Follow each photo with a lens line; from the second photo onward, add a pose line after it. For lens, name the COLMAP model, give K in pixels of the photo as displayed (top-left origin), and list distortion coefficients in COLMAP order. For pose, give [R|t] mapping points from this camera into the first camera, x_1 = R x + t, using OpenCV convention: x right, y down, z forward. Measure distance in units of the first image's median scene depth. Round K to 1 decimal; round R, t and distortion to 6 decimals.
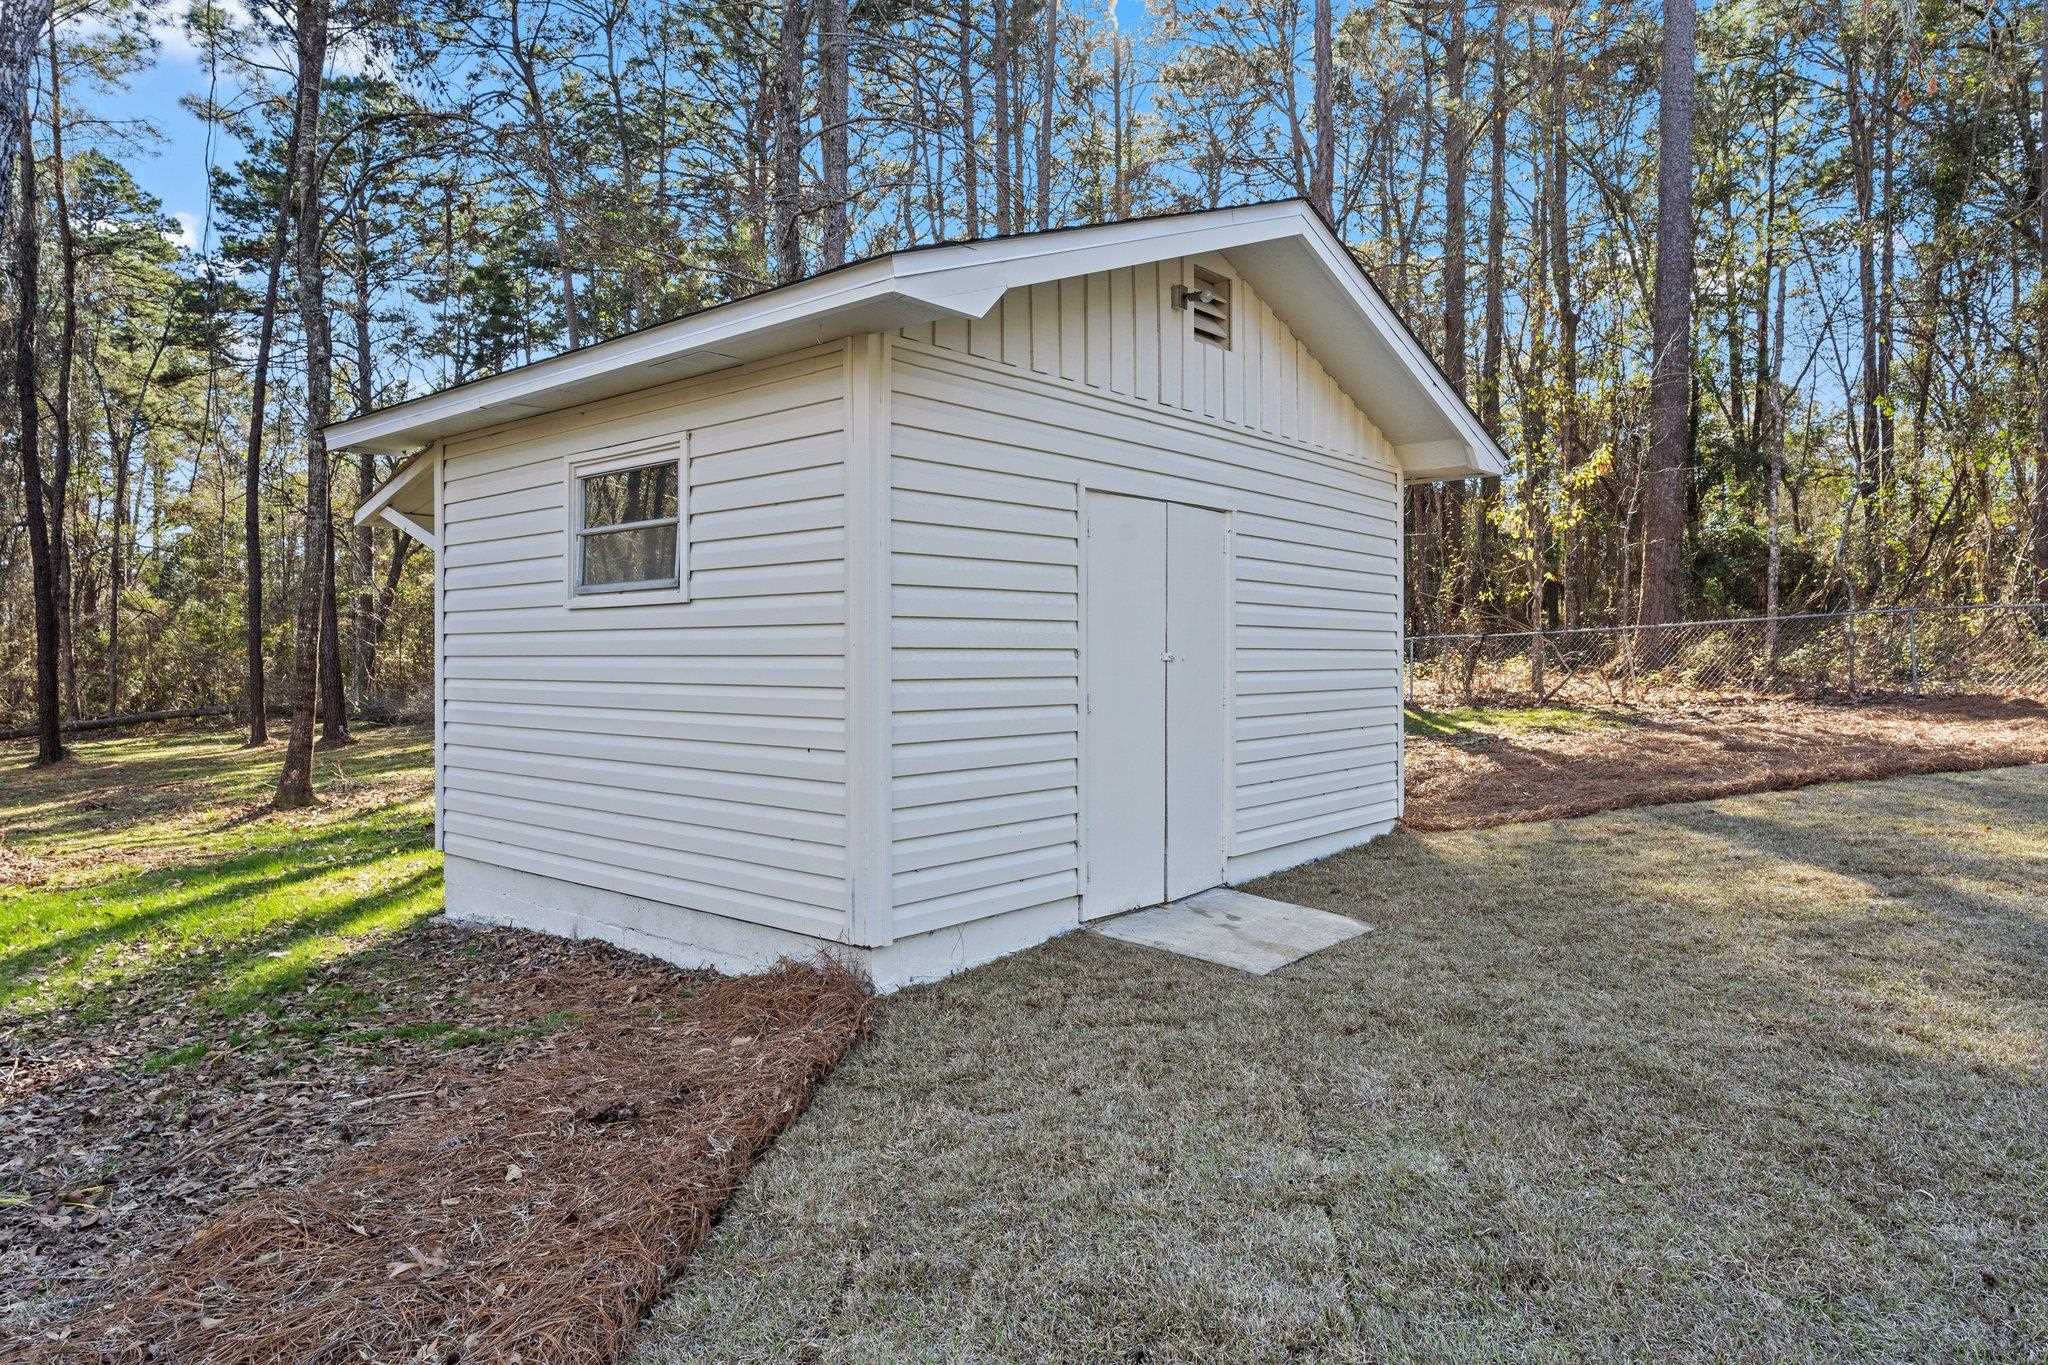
lens RADIAL K [[1216.4, 0, 1024.0], [0, 1216.4, 682.5], [0, 0, 1]] dist [-0.023090, 0.016301]
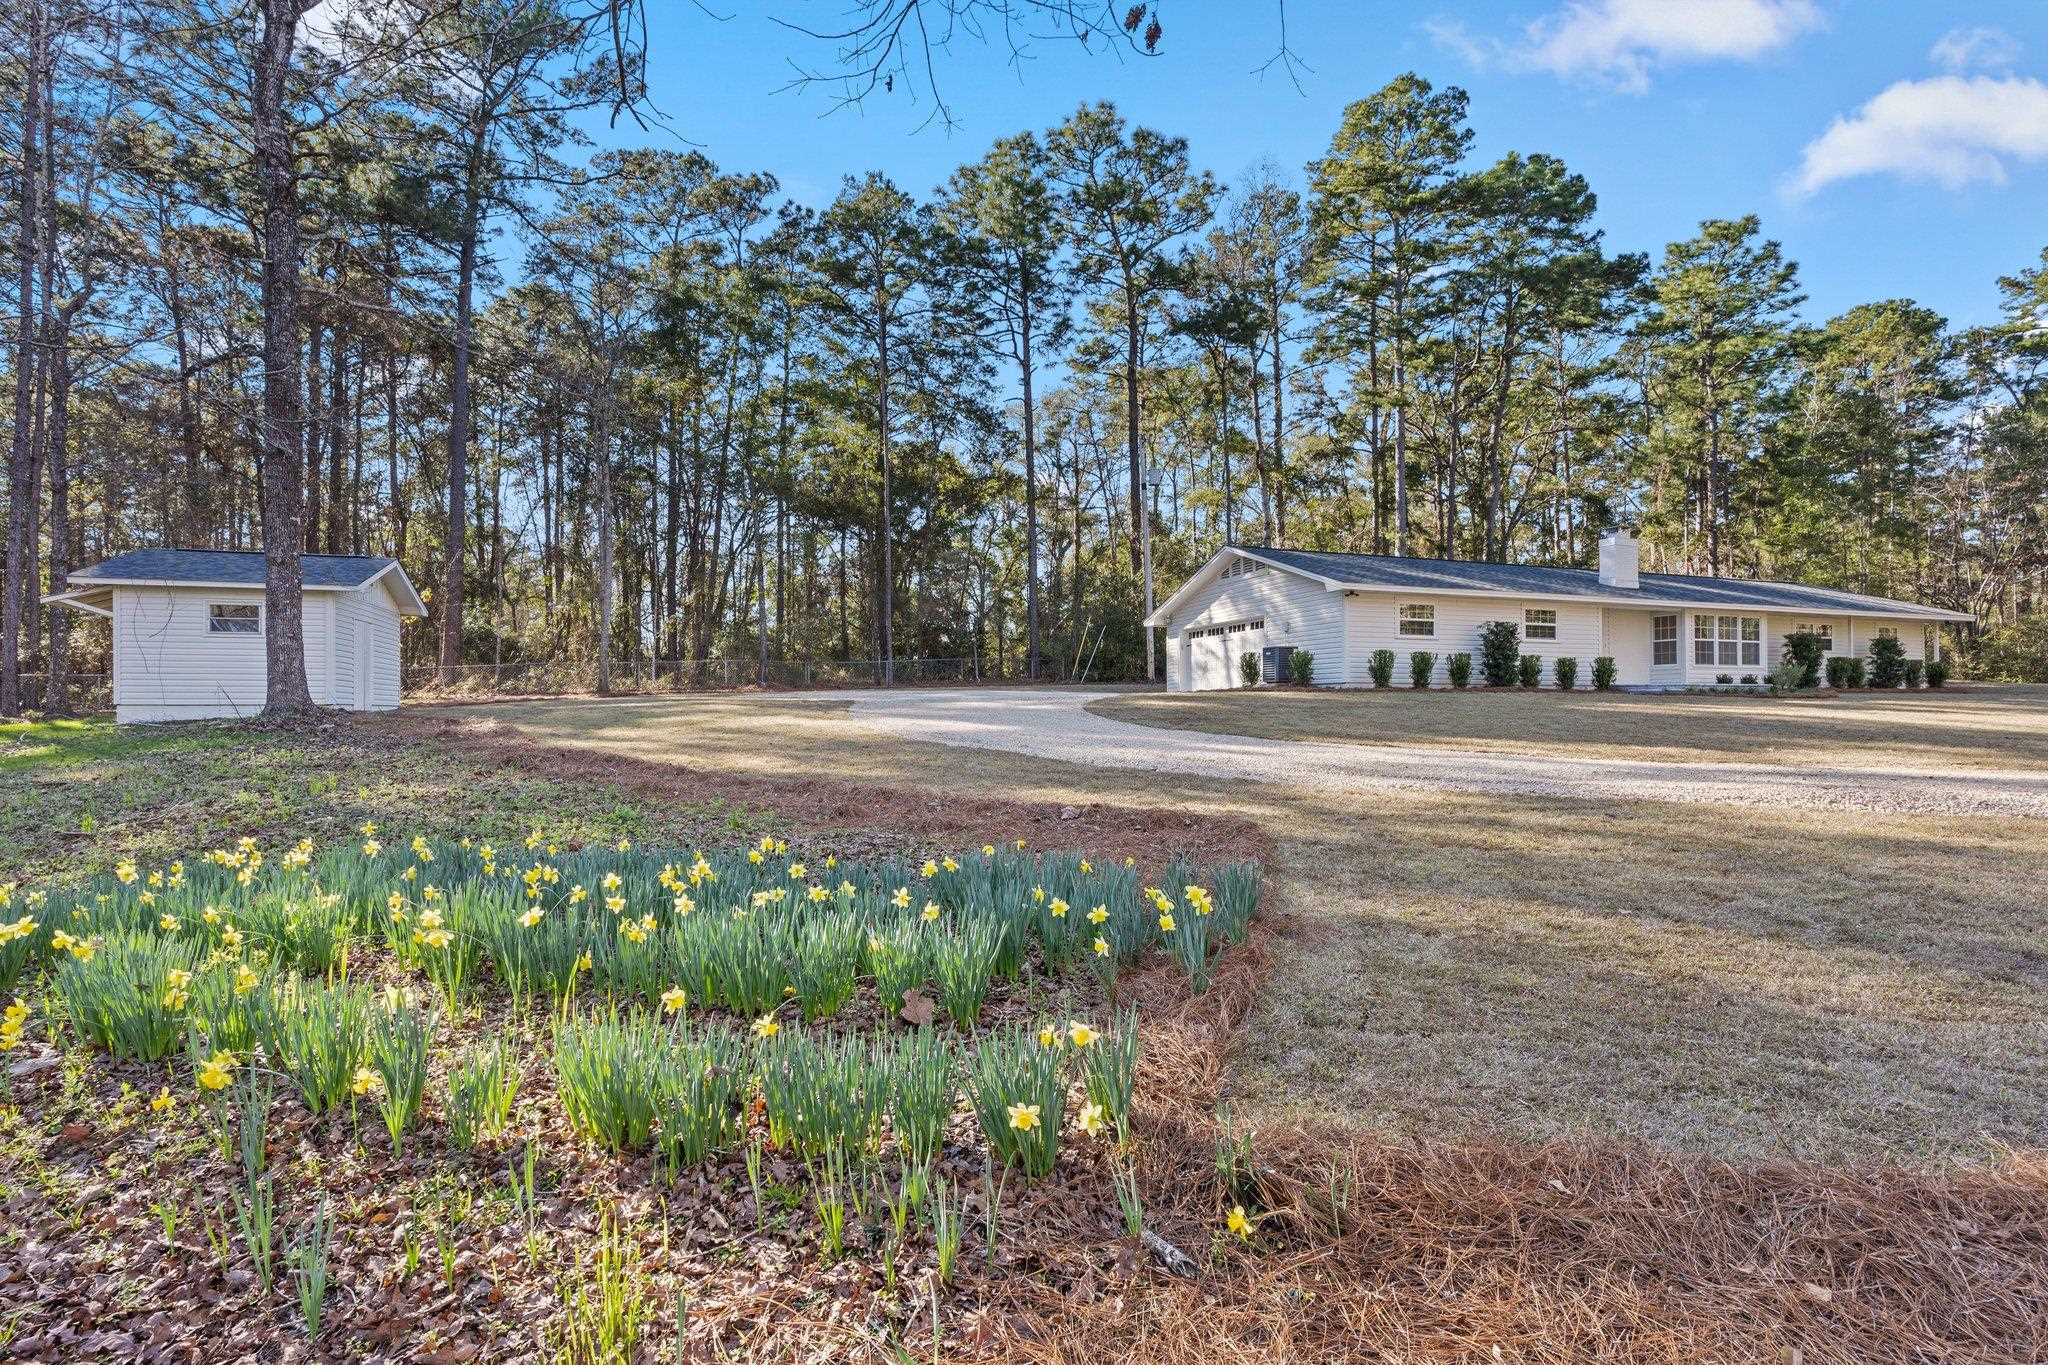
lens RADIAL K [[982.8, 0, 1024.0], [0, 982.8, 682.5], [0, 0, 1]] dist [-0.002916, -0.001410]
pose [[0.506494, 0.019726, 0.862018, -0.461111], [0.033460, 0.998536, -0.042510, 0.082016], [-0.861594, 0.050374, 0.505092, -0.764886]]
